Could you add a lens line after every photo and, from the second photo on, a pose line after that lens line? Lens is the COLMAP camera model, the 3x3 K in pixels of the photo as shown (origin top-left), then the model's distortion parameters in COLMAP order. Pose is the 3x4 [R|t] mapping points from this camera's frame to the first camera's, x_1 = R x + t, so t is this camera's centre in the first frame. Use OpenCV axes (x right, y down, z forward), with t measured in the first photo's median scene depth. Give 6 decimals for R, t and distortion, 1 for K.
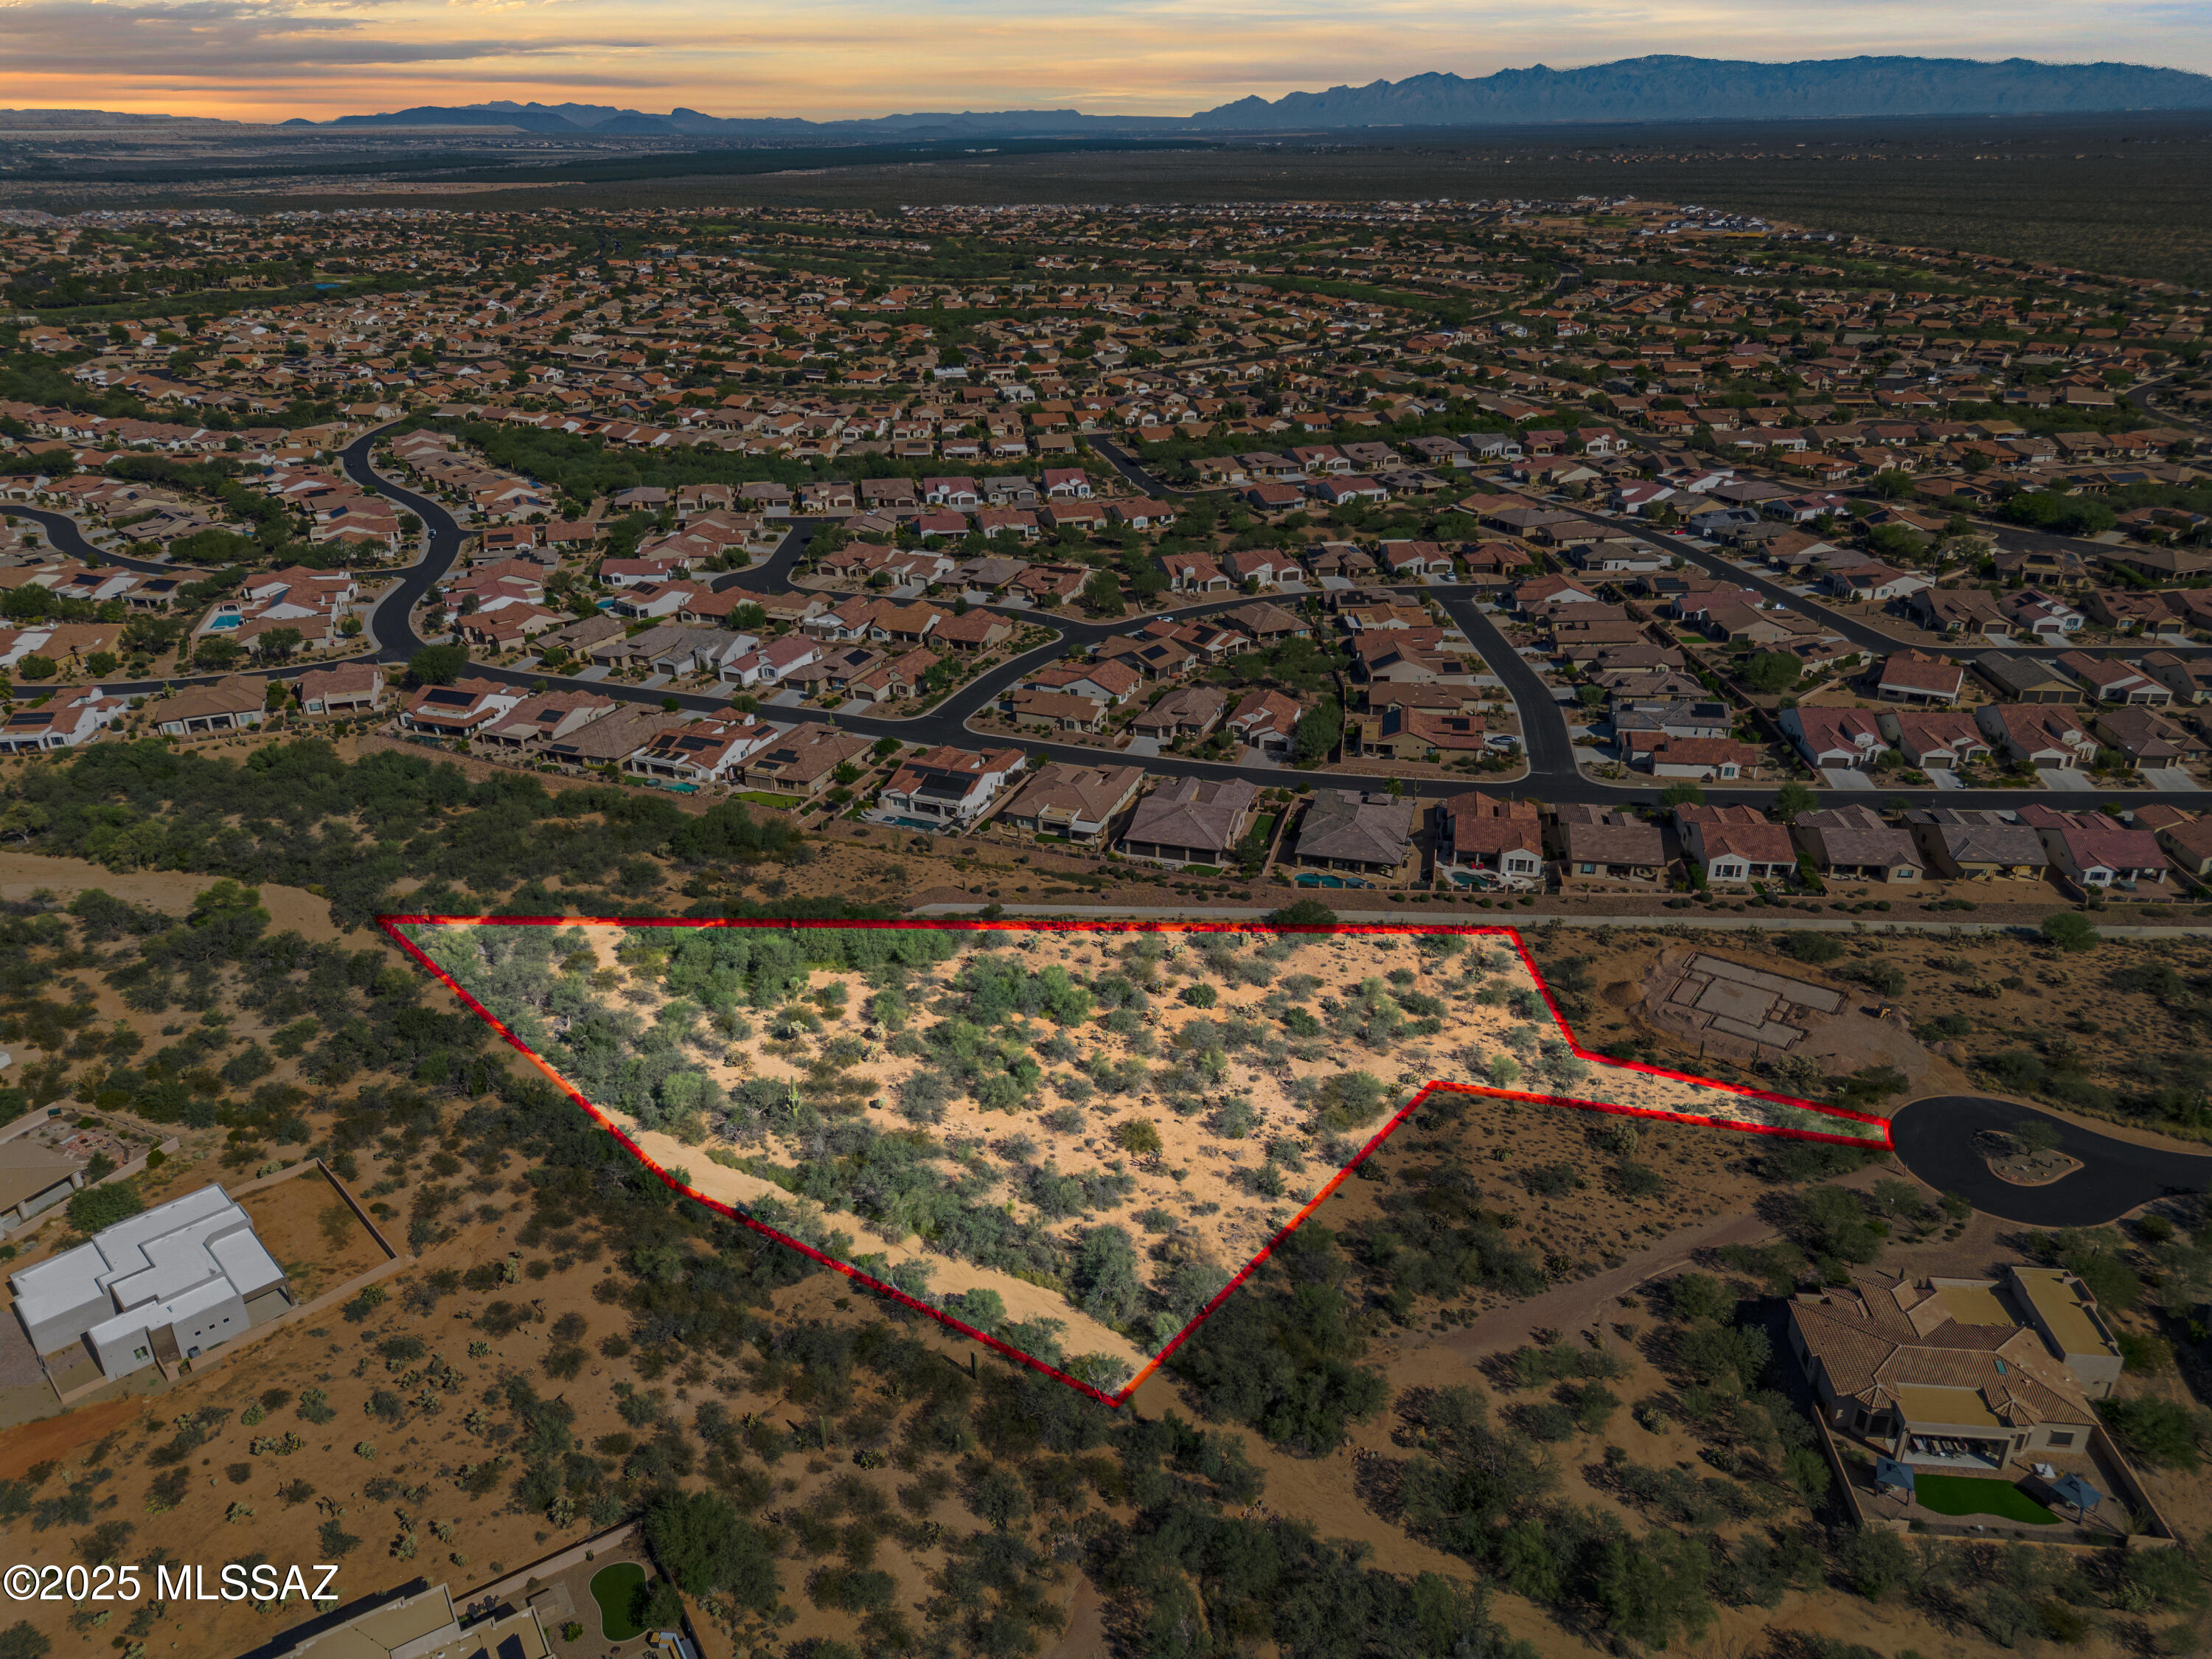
lens RADIAL K [[1548.0, 0, 1102.8], [0, 1548.0, 833.6], [0, 0, 1]] dist [0.083025, -0.083518]
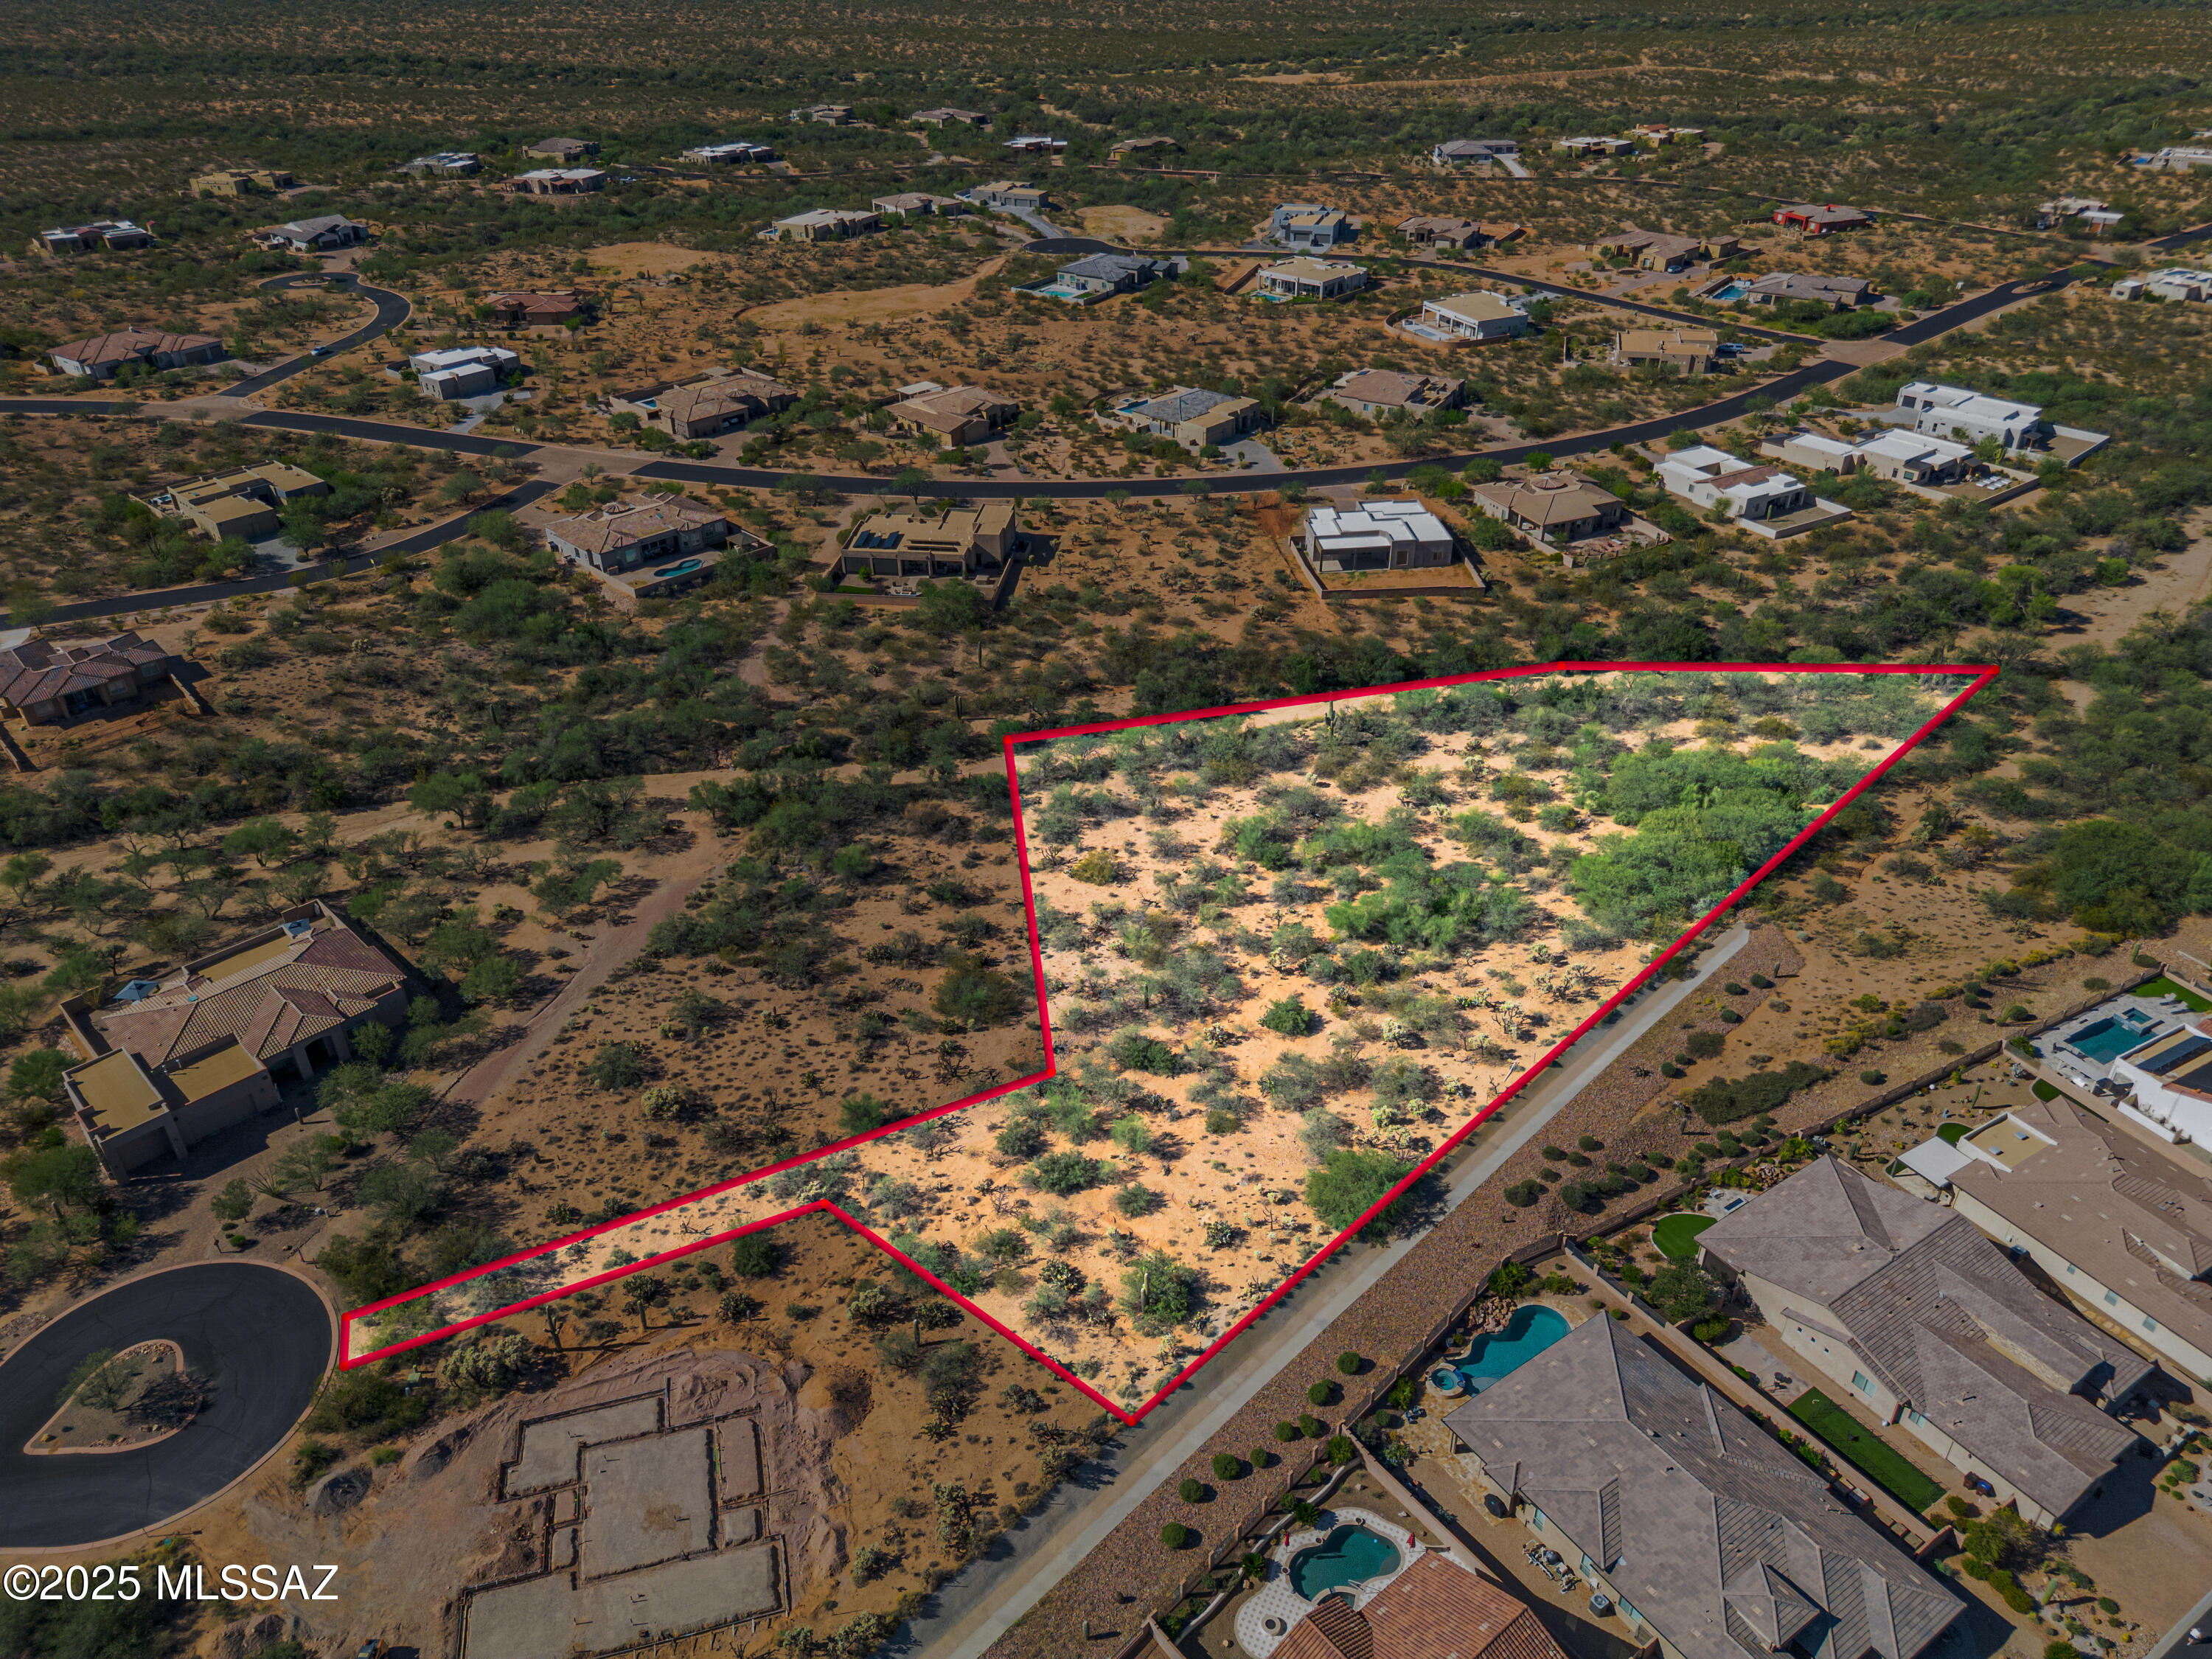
lens RADIAL K [[1548.0, 0, 1102.8], [0, 1548.0, 833.6], [0, 0, 1]] dist [0.083025, -0.083518]
pose [[-0.637359, 0.425848, -0.642205, 0.360486], [-0.303897, 0.626954, 0.717339, -0.288377], [0.708111, 0.652366, -0.270181, 0.728077]]
